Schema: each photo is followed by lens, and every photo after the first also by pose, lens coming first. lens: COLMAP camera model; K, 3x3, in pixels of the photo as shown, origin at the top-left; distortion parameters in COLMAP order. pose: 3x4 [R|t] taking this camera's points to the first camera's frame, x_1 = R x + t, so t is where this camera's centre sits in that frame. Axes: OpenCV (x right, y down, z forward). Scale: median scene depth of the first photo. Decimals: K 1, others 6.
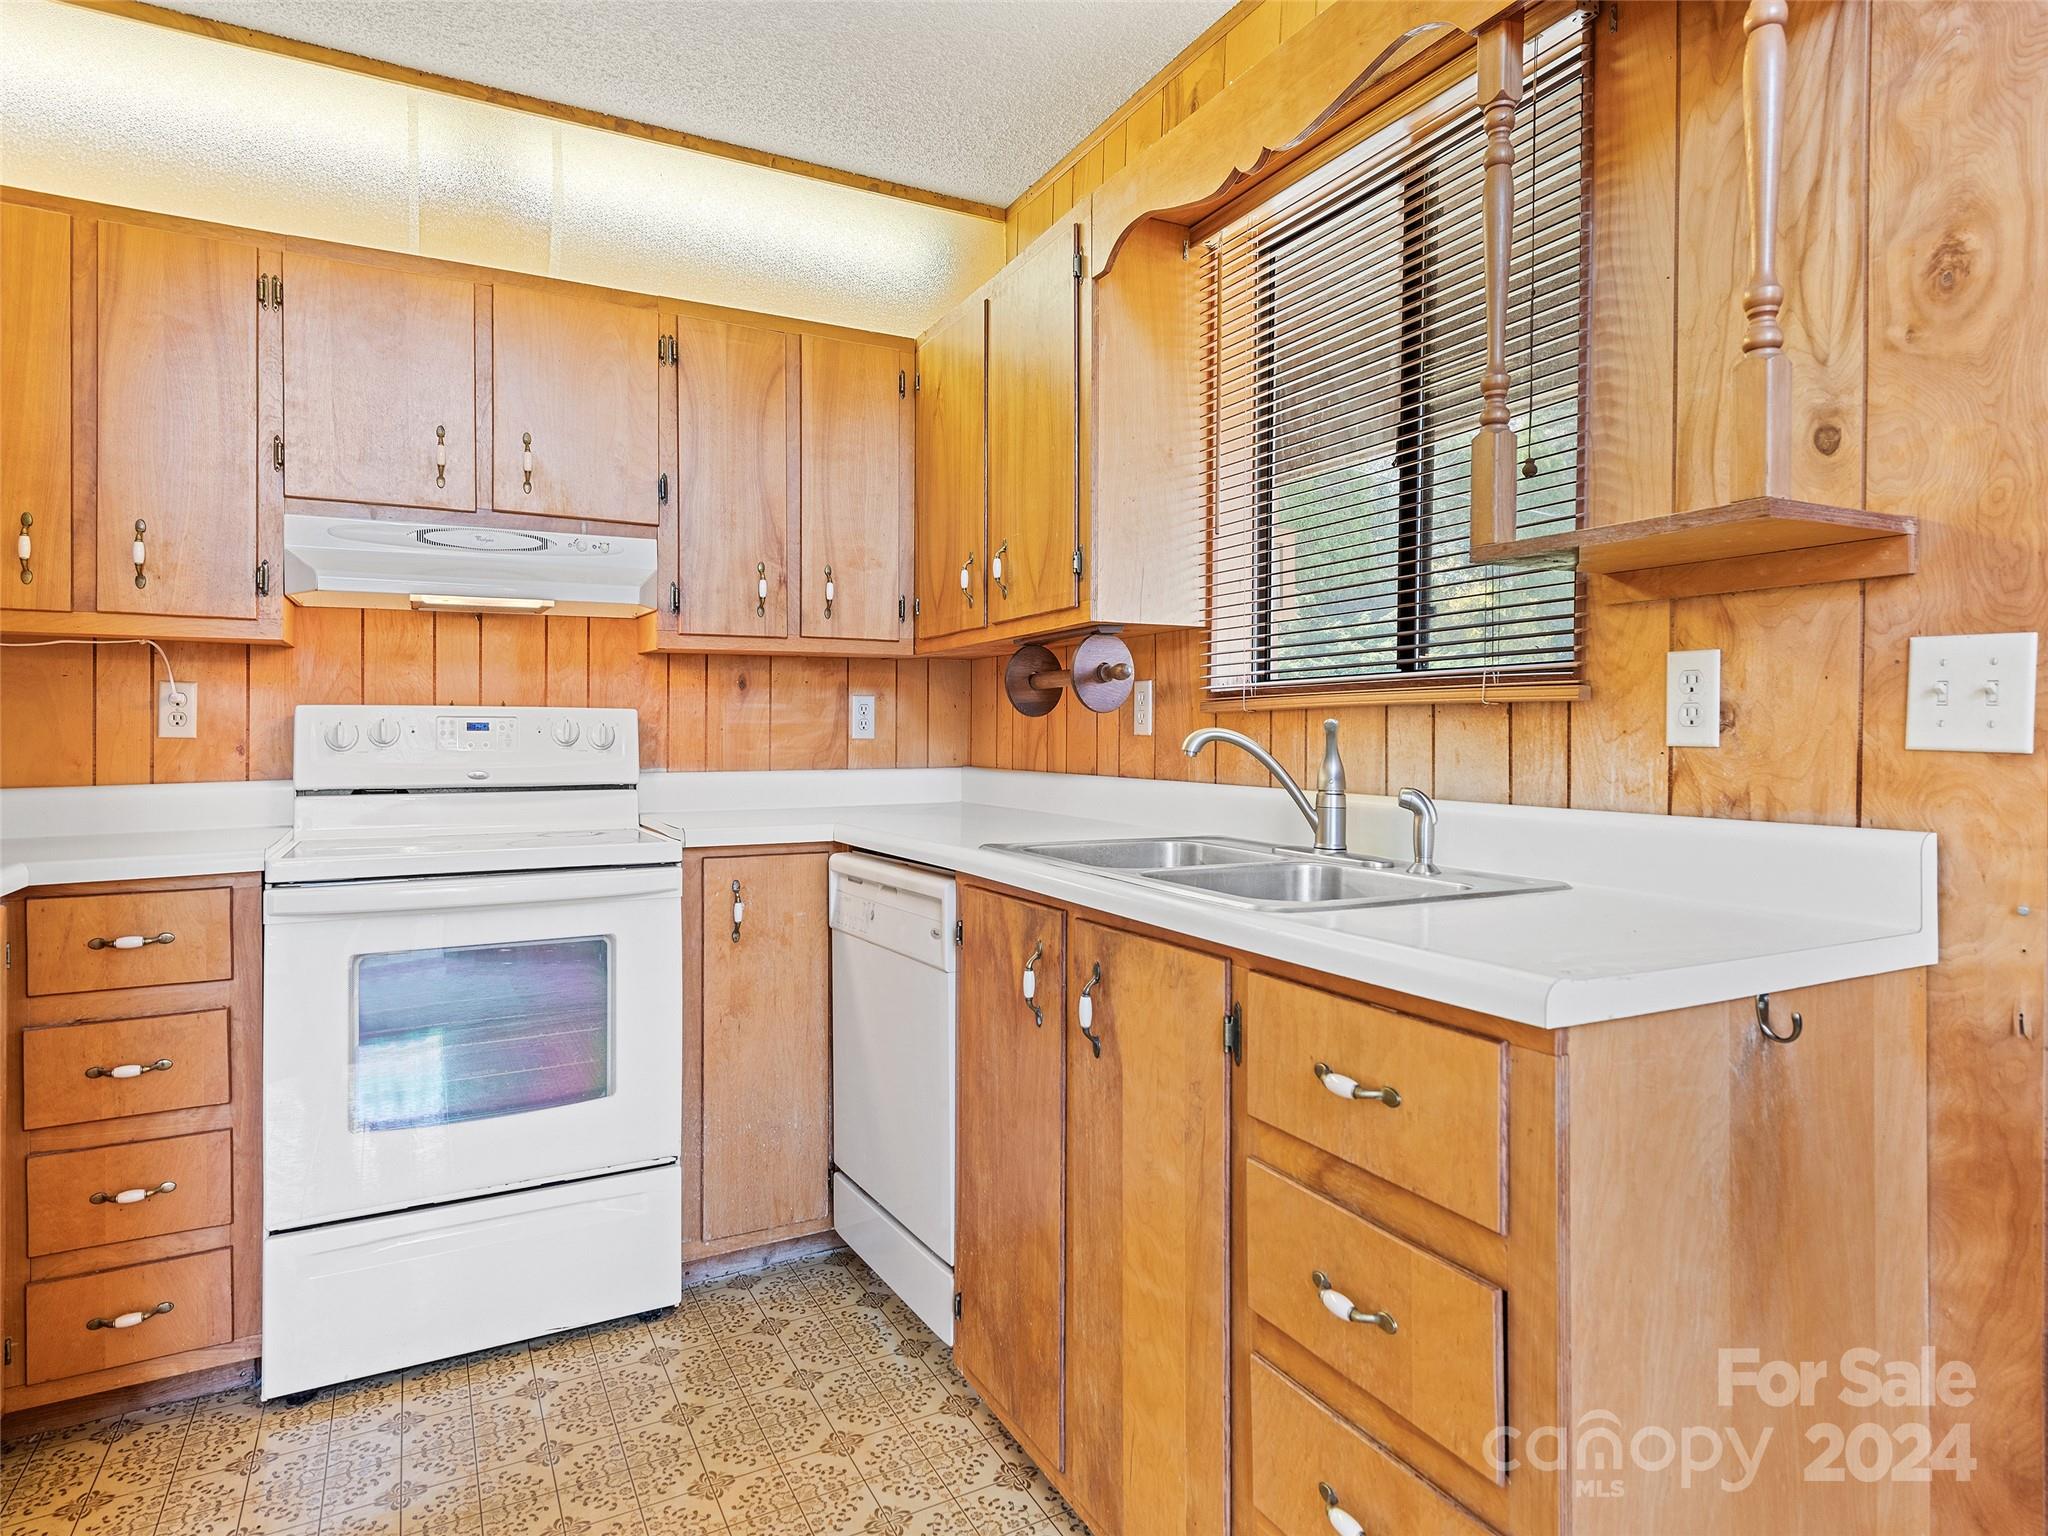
lens RADIAL K [[1130.1, 0, 1023.3], [0, 1130.1, 754.0], [0, 0, 1]] dist [0.021255, -0.009934]
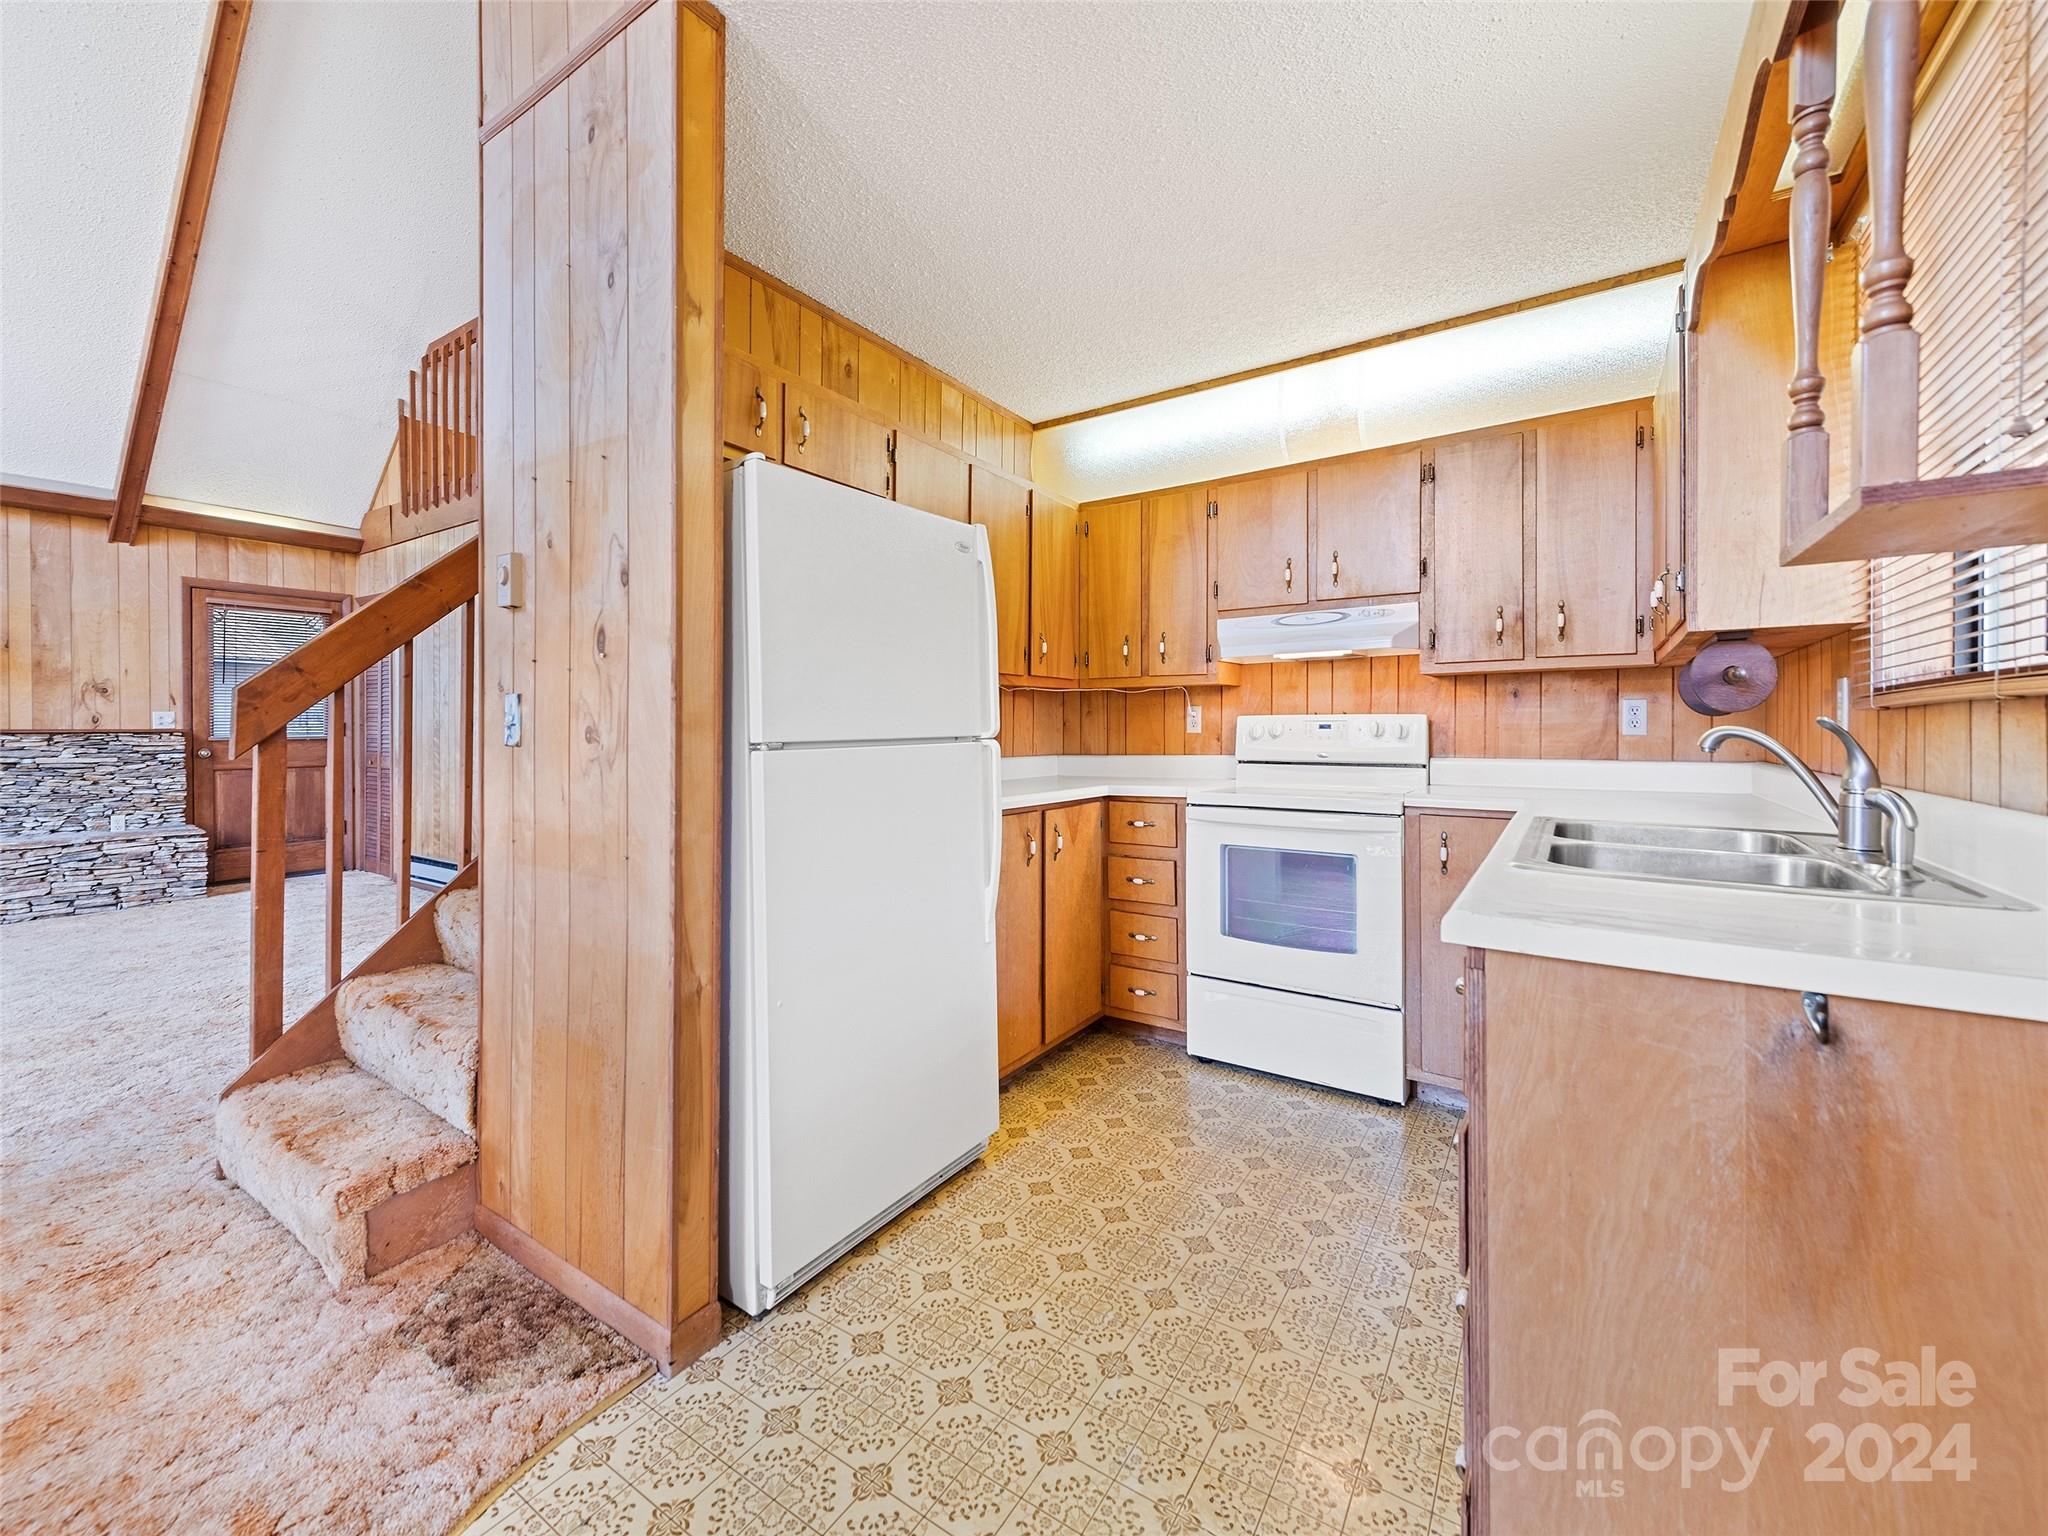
lens RADIAL K [[822.4, 0, 1021.3], [0, 822.4, 756.9], [0, 0, 1]] dist [0.000468, -0.000124]
pose [[0.476691, 0.028070, -0.878623, 0.431033], [-0.015224, 0.999604, 0.023676, -0.001721], [0.878939, 0.002090, 0.476929, 0.019544]]
